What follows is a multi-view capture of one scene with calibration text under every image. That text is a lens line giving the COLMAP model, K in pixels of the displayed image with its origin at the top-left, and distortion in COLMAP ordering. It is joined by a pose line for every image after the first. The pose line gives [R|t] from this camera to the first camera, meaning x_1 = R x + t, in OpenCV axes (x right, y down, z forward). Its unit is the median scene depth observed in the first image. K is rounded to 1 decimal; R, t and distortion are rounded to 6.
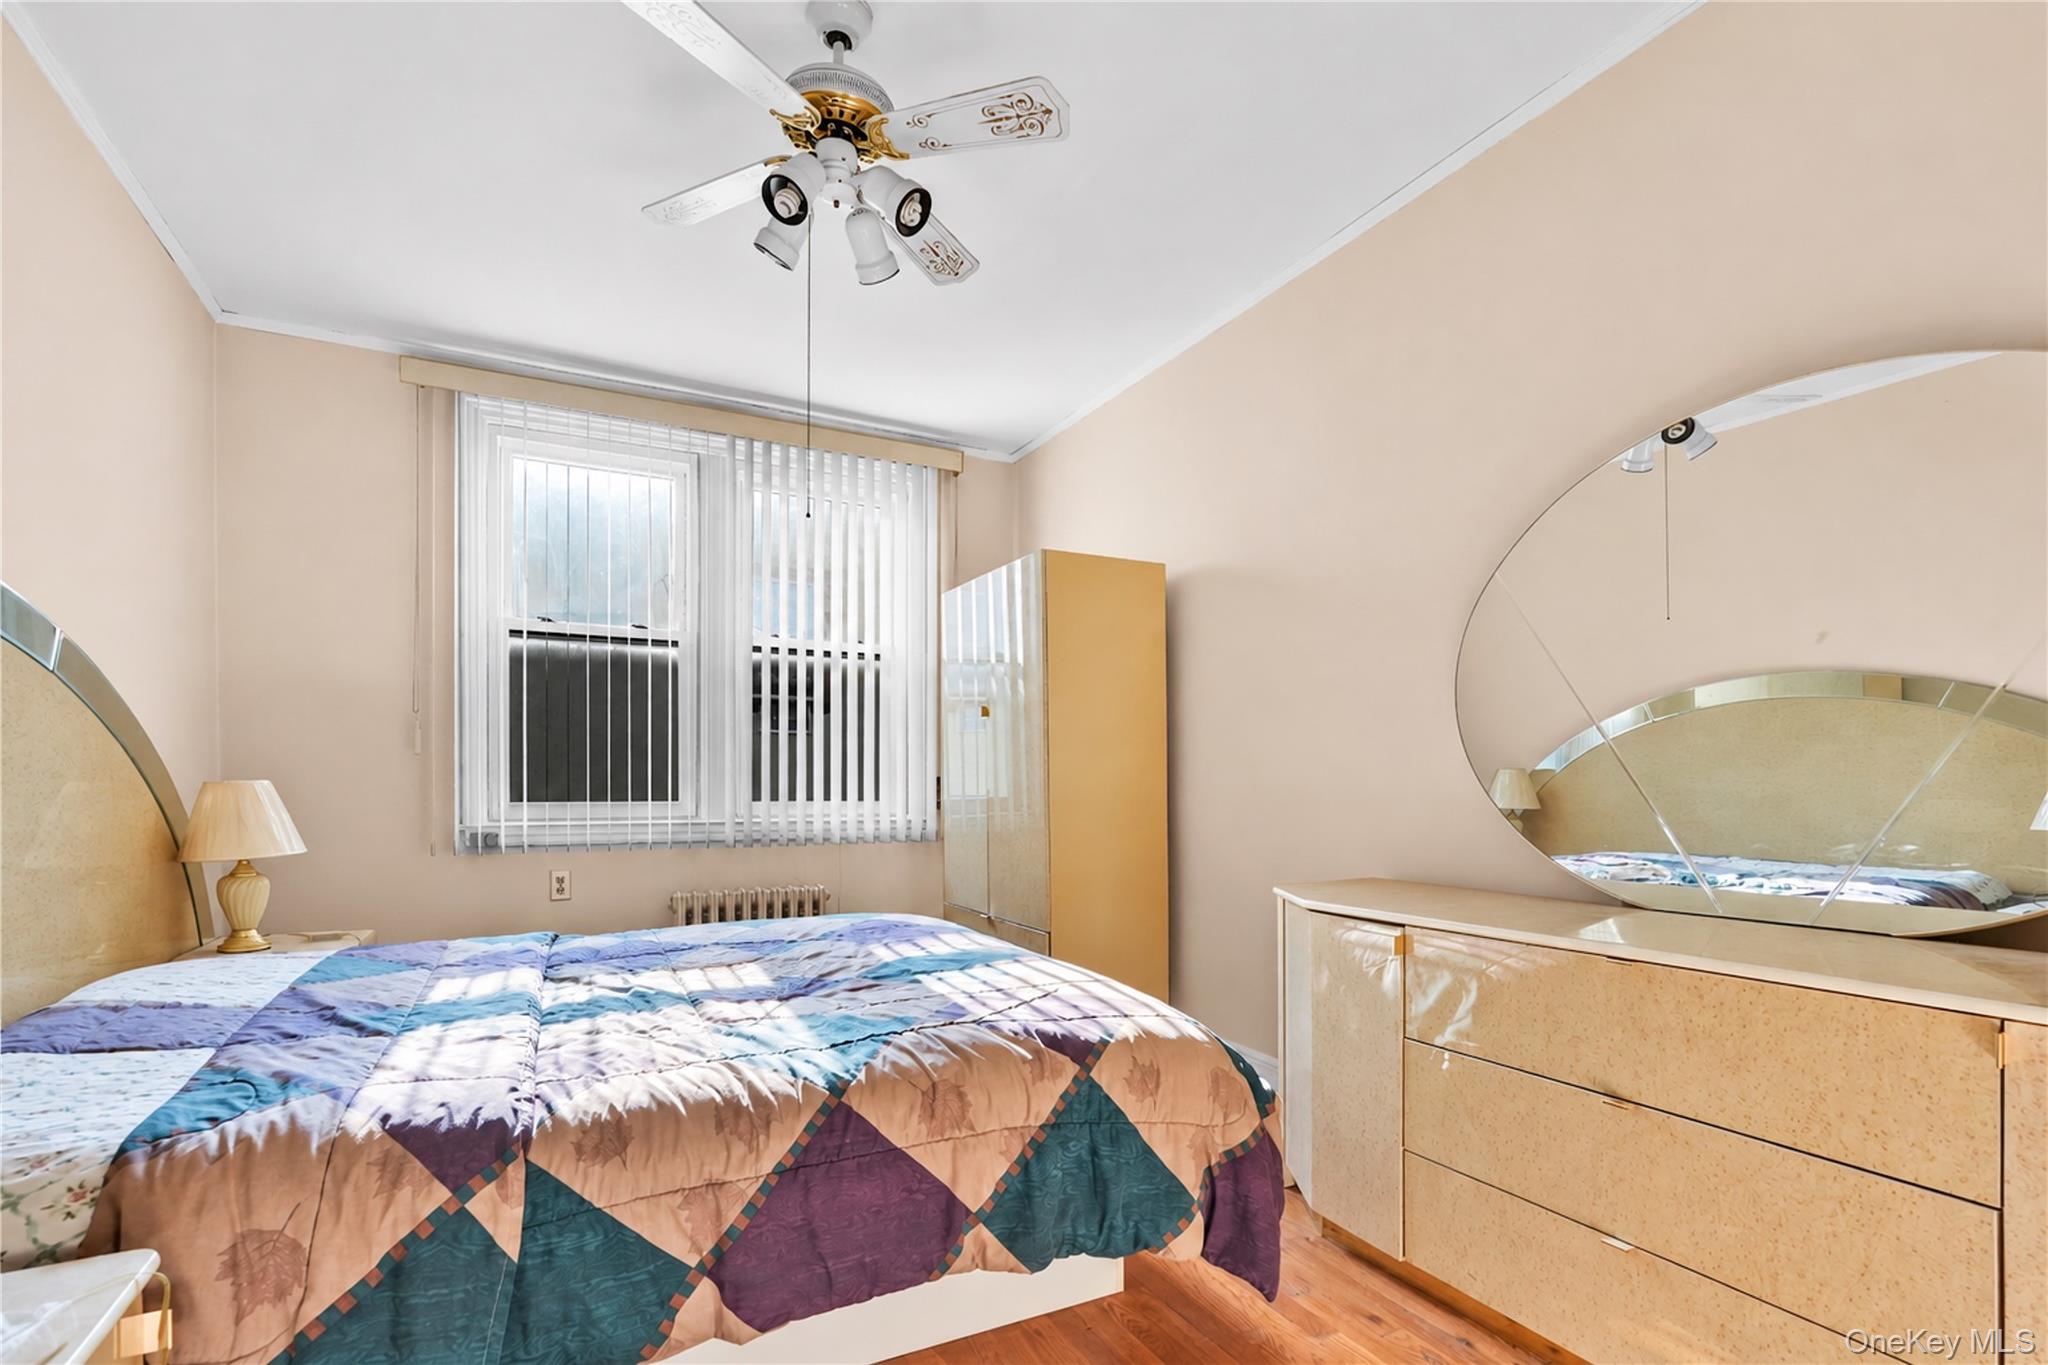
lens RADIAL K [[954.9, 0, 1022.5], [0, 954.9, 789.4], [0, 0, 1]] dist [-0.000151, 0.000470]
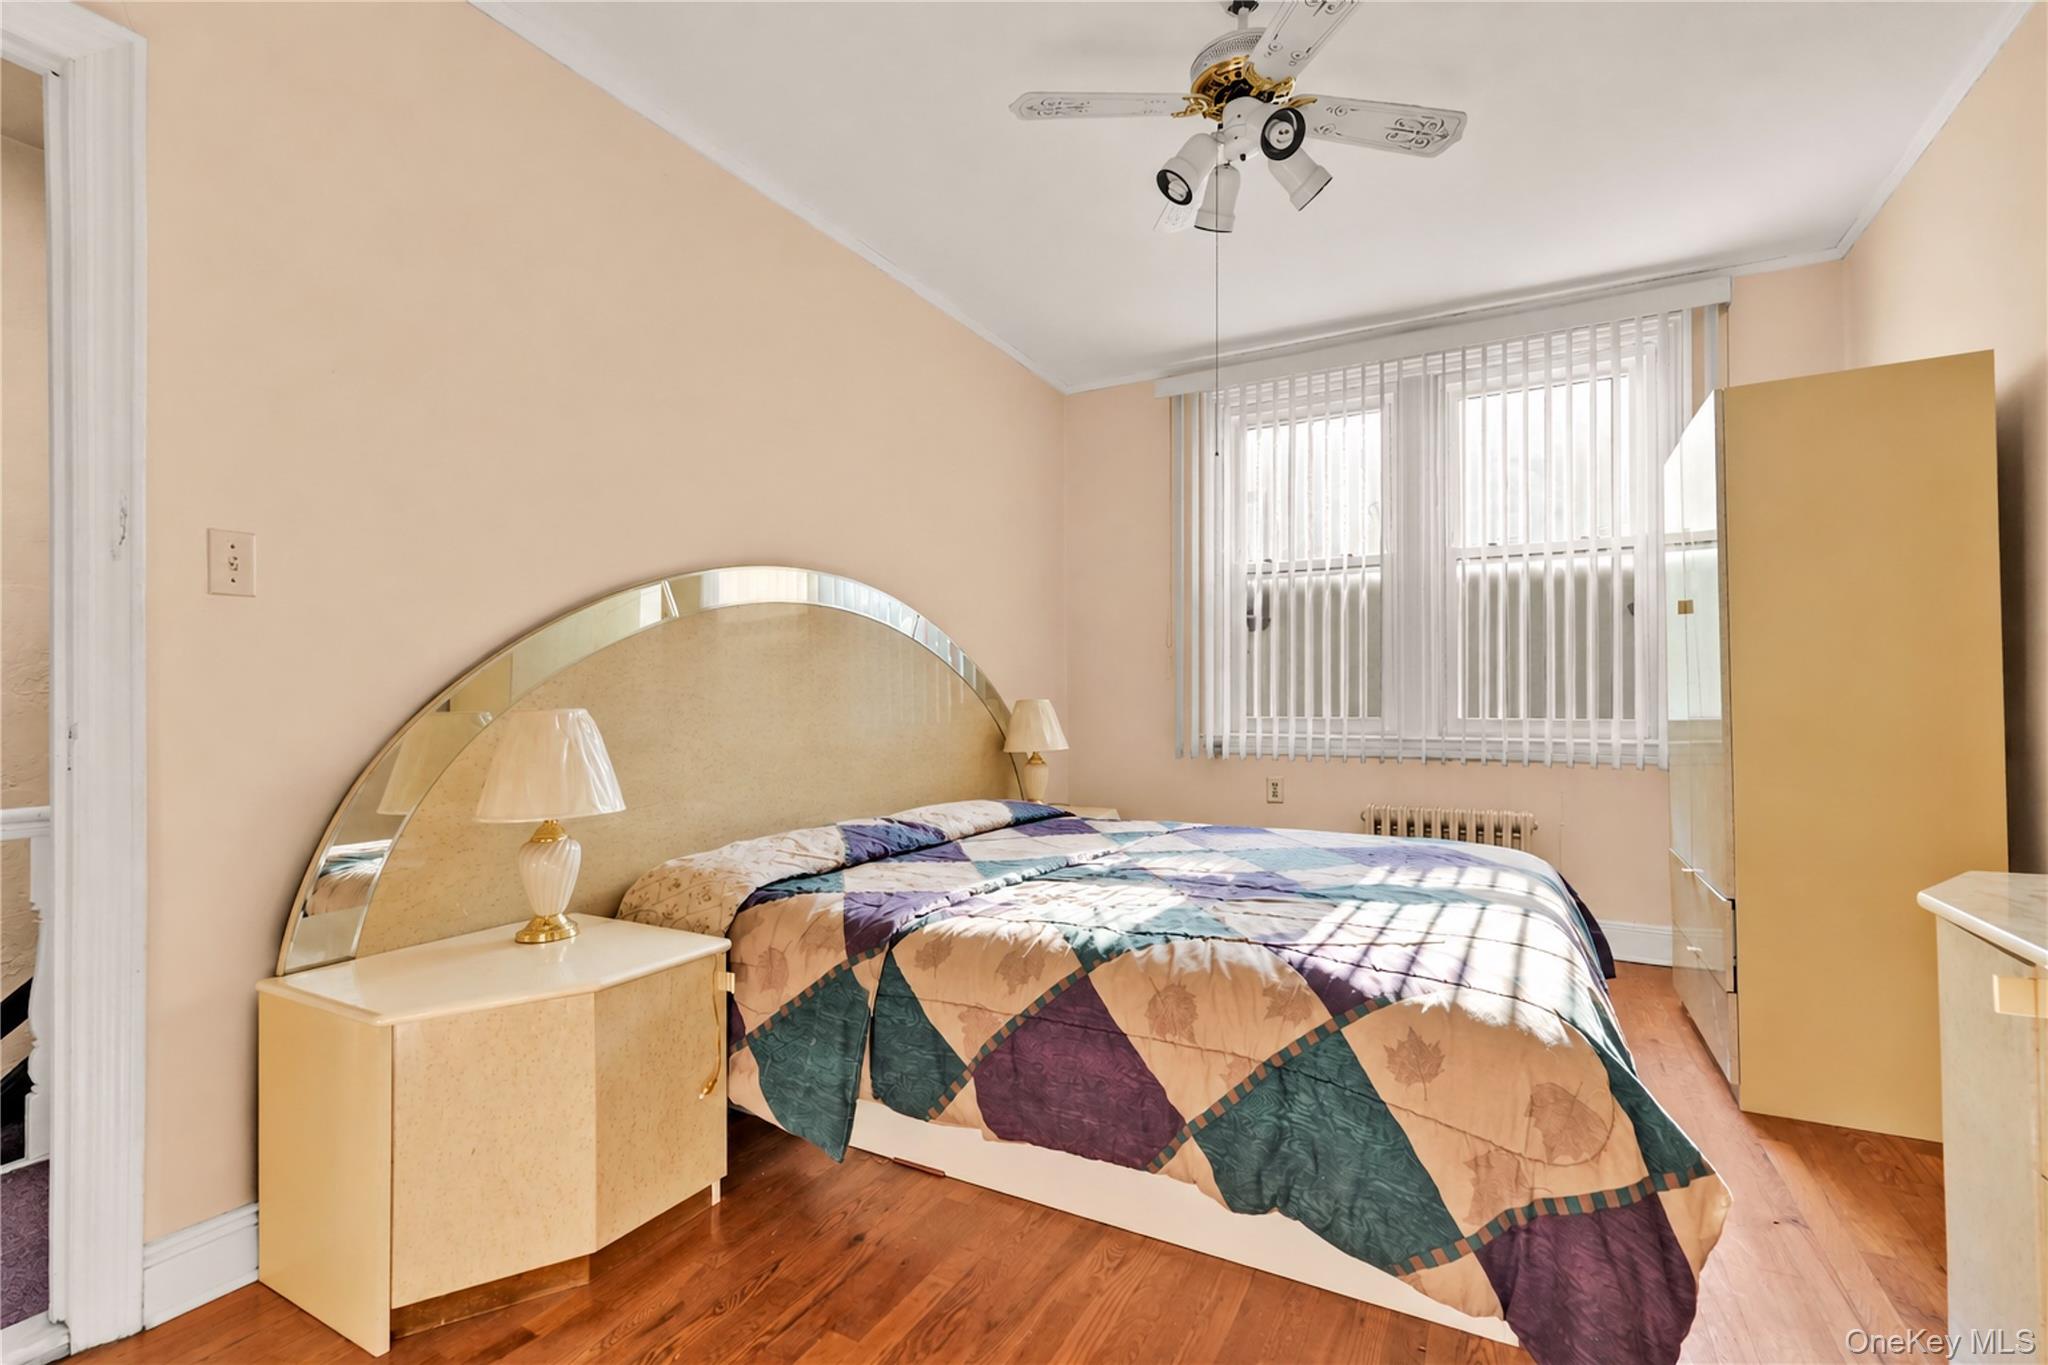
lens RADIAL K [[912.4, 0, 1014.7], [0, 912.4, 679.2], [0, 0, 1]] dist [-0.003383, 0.006442]
pose [[0.561091, -0.020243, -0.827506, 0.586900], [-0.005735, 0.999582, -0.028341, 0.002253], [0.827734, 0.020647, 0.560740, 0.267478]]
